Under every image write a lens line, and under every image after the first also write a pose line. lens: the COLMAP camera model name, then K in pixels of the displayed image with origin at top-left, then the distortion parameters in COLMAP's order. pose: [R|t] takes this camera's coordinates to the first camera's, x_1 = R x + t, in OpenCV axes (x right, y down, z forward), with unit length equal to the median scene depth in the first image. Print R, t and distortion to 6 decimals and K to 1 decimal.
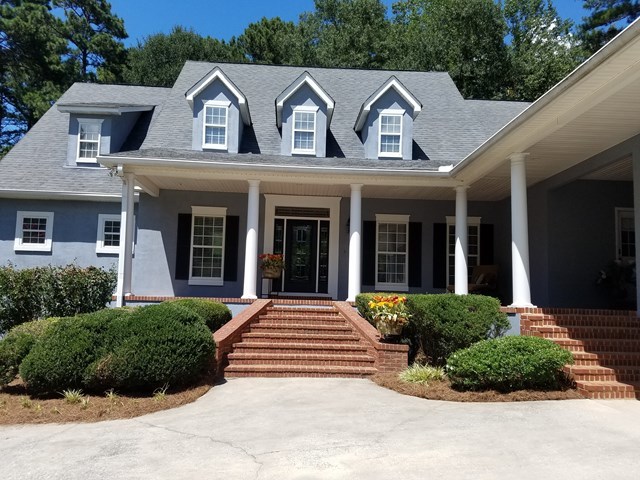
lens RADIAL K [[497.8, 0, 319.6], [0, 497.8, 255.9], [0, 0, 1]] dist [0.078398, -0.002590]
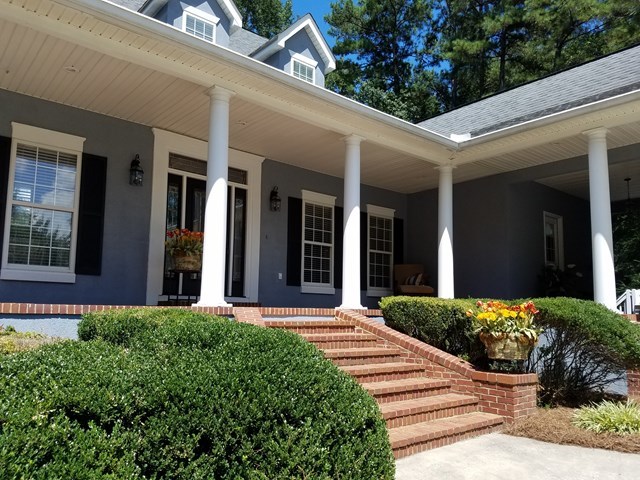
lens RADIAL K [[497.8, 0, 319.6], [0, 497.8, 255.9], [0, 0, 1]] dist [0.078398, -0.002590]
pose [[0.795619, 0.054482, 0.603343, -0.305912], [-0.049848, 0.998458, -0.024428, 0.031143], [-0.603743, -0.010640, 0.797108, 0.401931]]
